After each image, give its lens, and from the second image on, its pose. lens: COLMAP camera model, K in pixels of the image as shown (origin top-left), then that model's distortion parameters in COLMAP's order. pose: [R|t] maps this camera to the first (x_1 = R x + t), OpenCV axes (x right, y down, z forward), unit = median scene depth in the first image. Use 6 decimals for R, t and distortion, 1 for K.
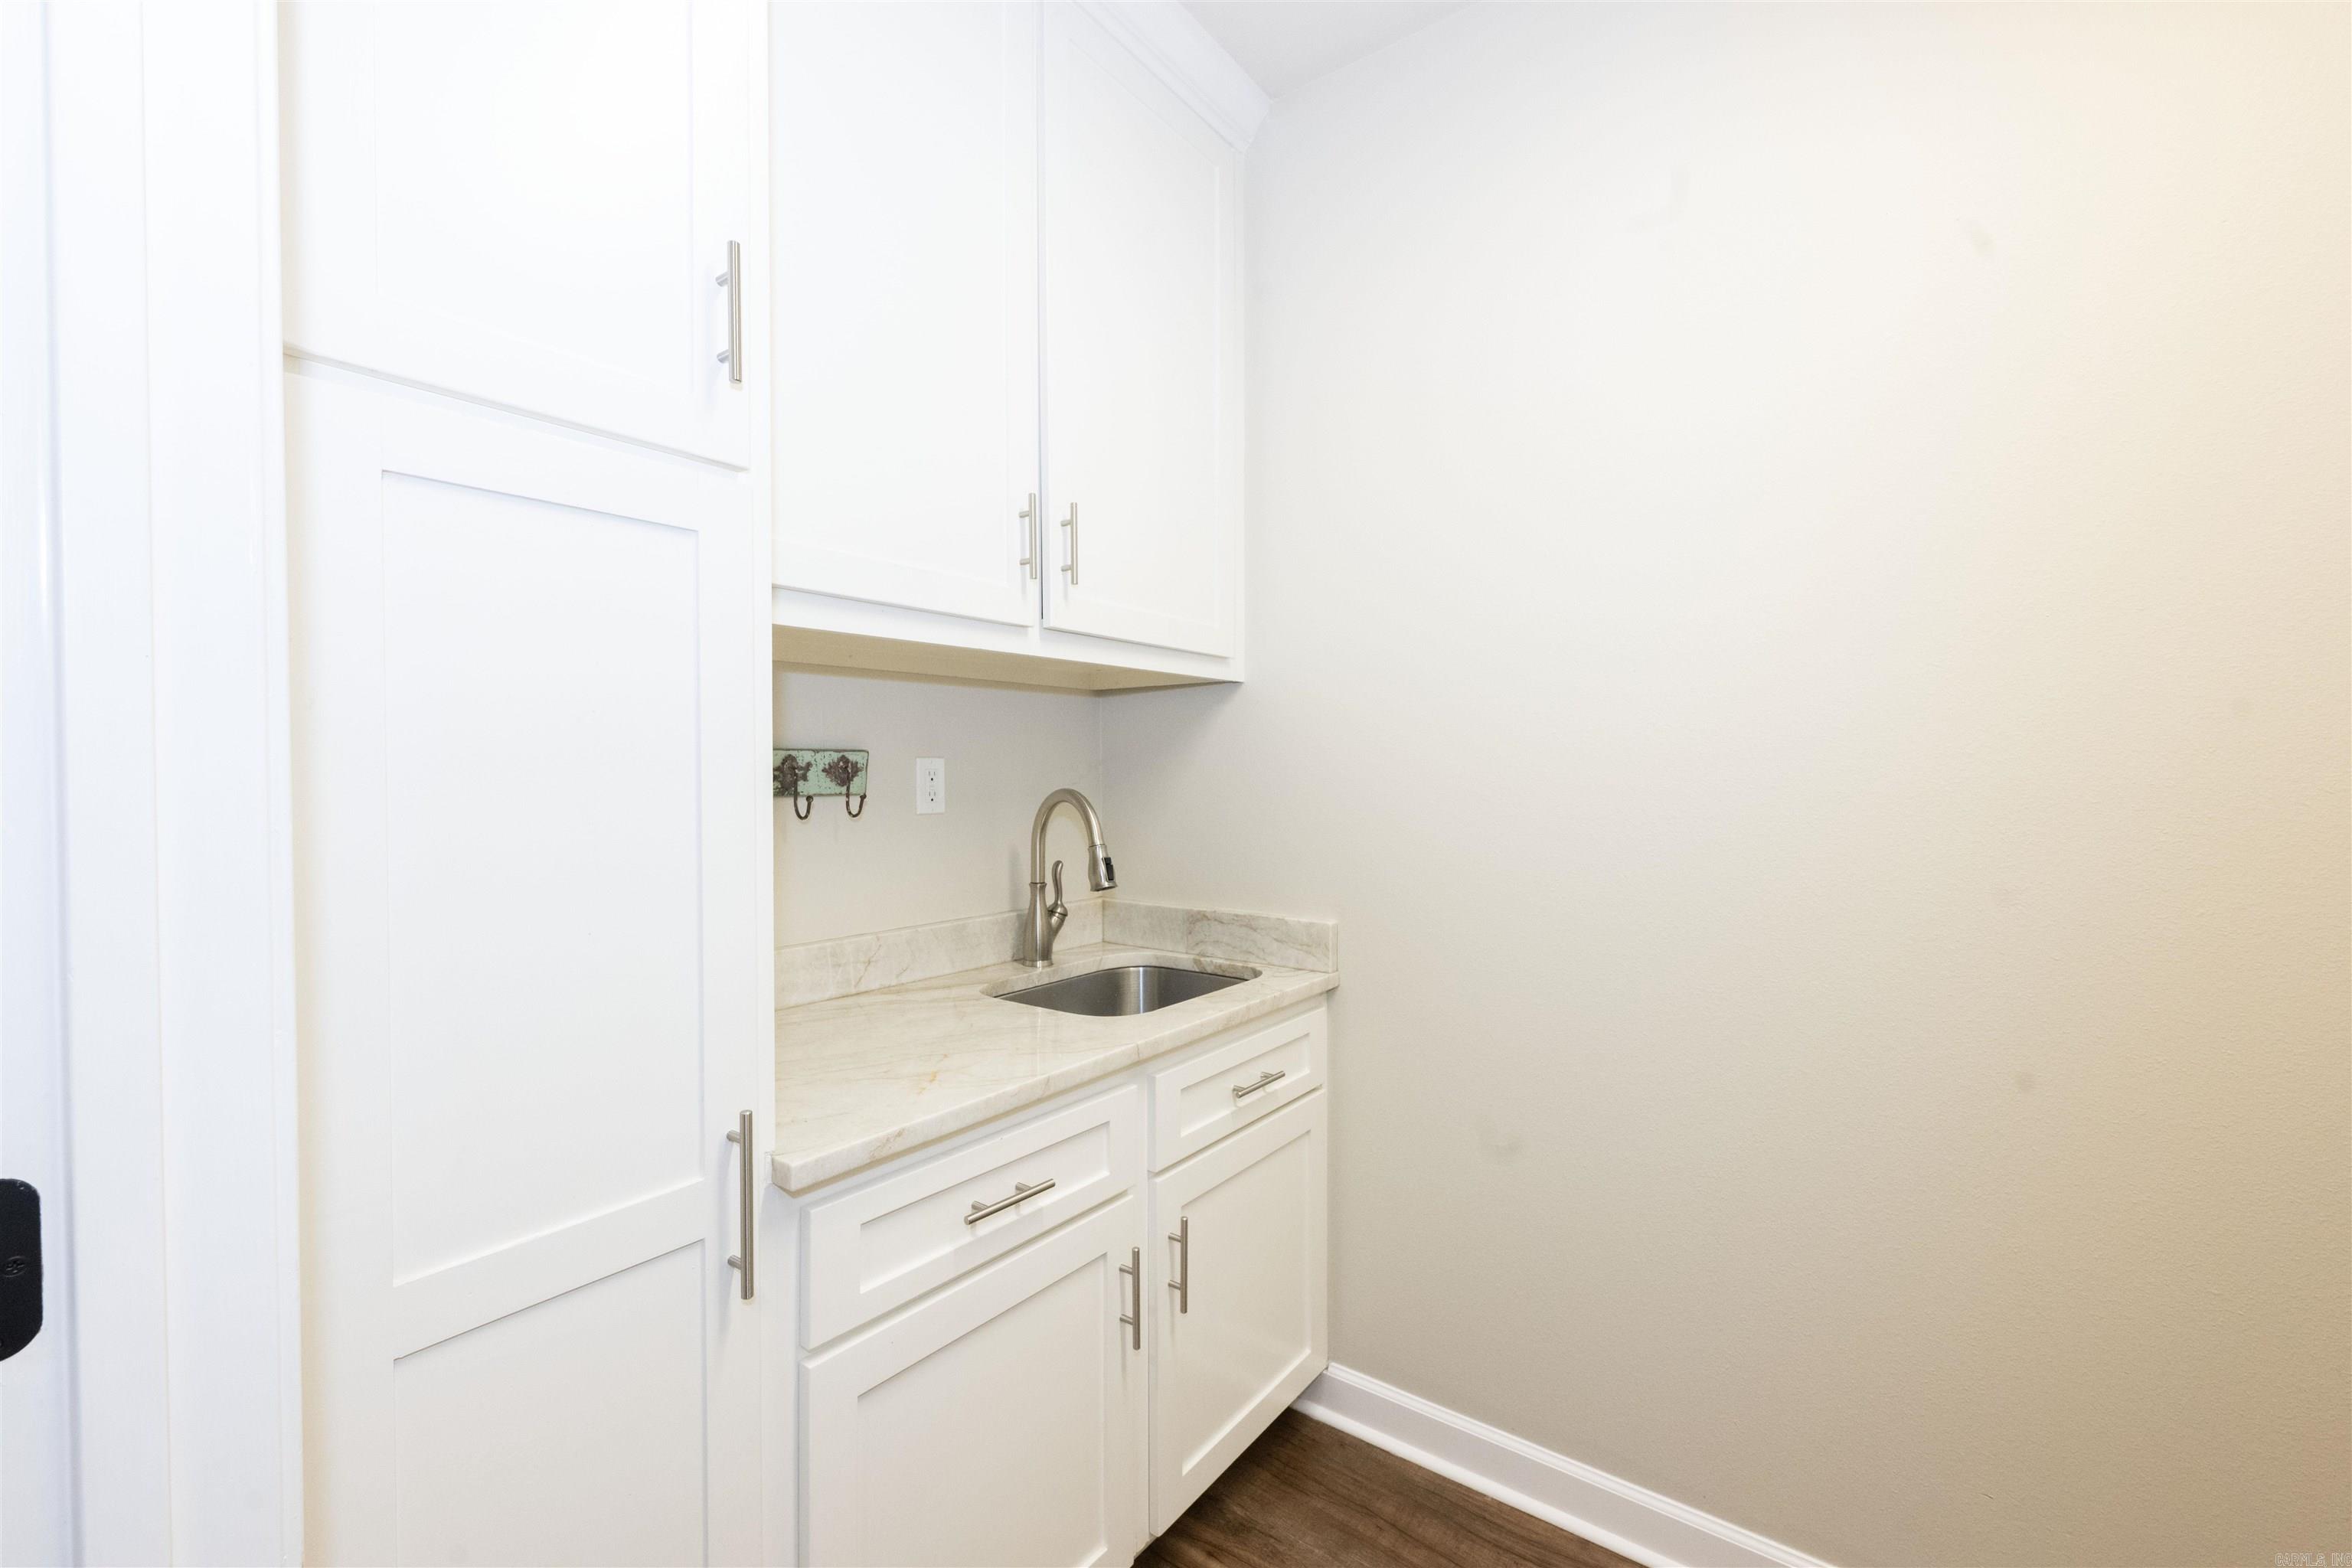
lens RADIAL K [[997.3, 0, 1178.6], [0, 997.3, 783.7], [0, 0, 1]] dist [0.004504, 0.000005]
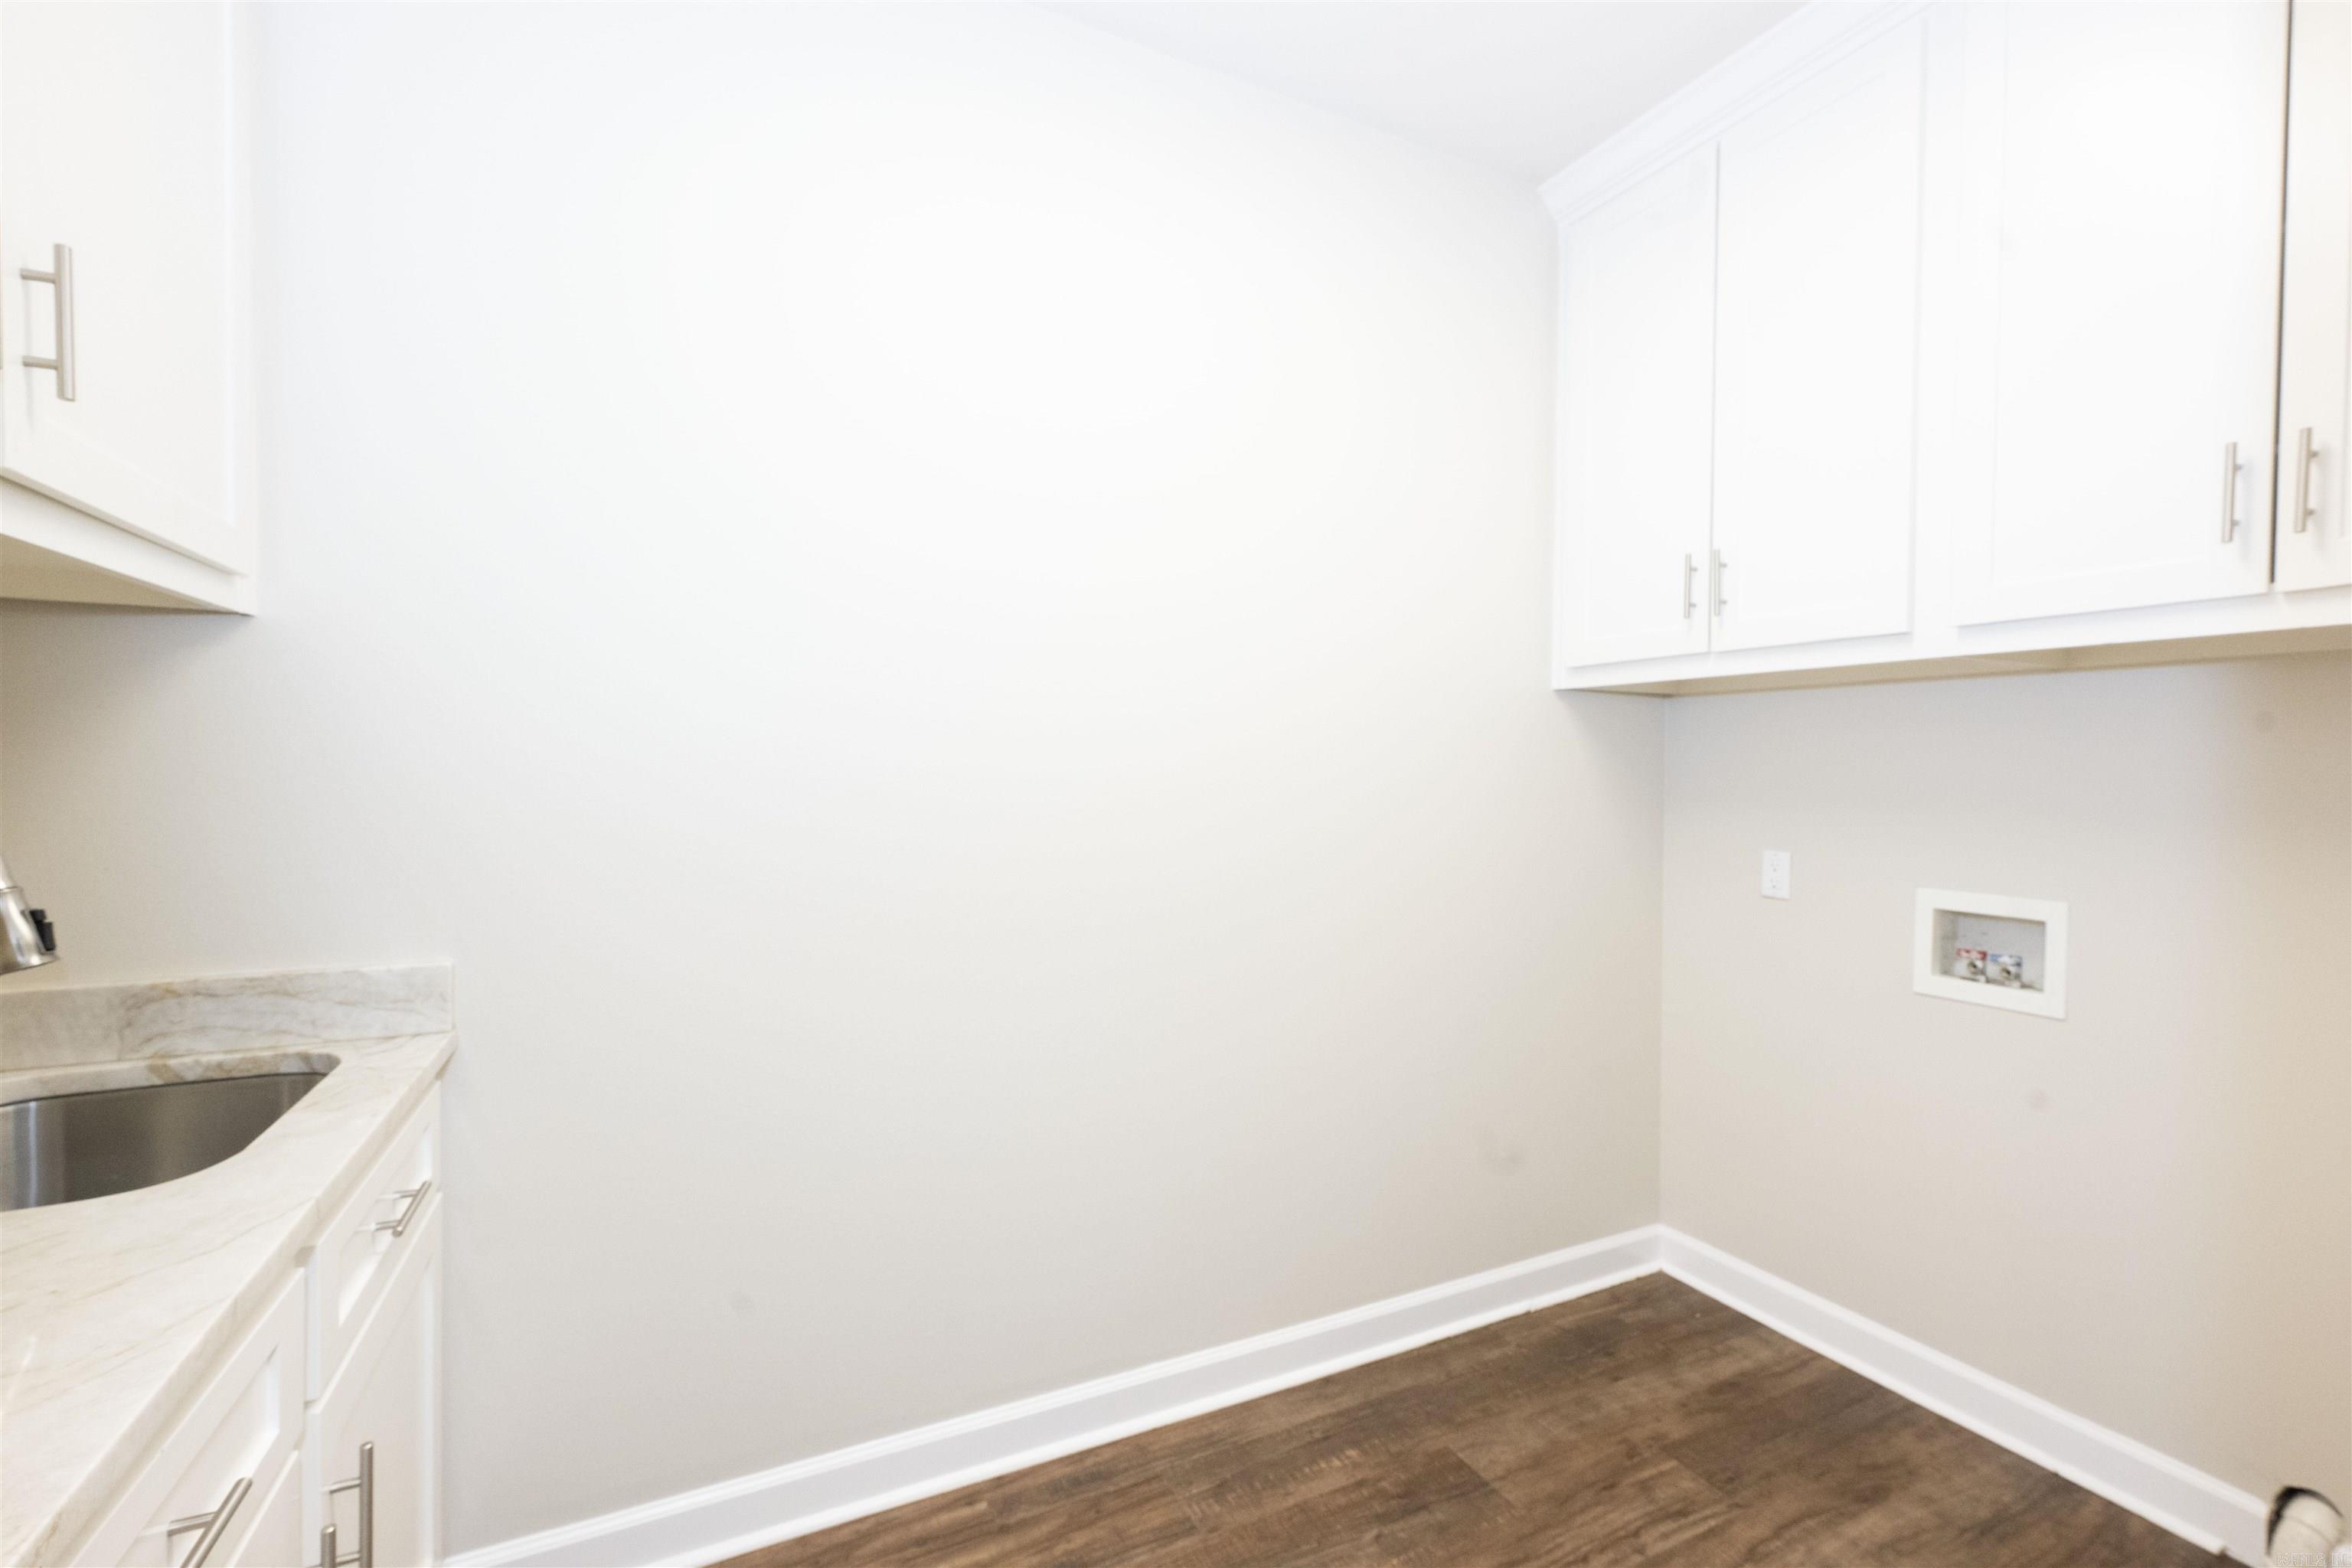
lens RADIAL K [[997.3, 0, 1178.6], [0, 997.3, 783.7], [0, 0, 1]] dist [0.004504, 0.000005]
pose [[0.455794, -0.006972, 0.890058, -0.248569], [0.002057, 0.999975, 0.006779, 0.002948], [-0.890083, -0.001259, 0.455797, 0.178862]]
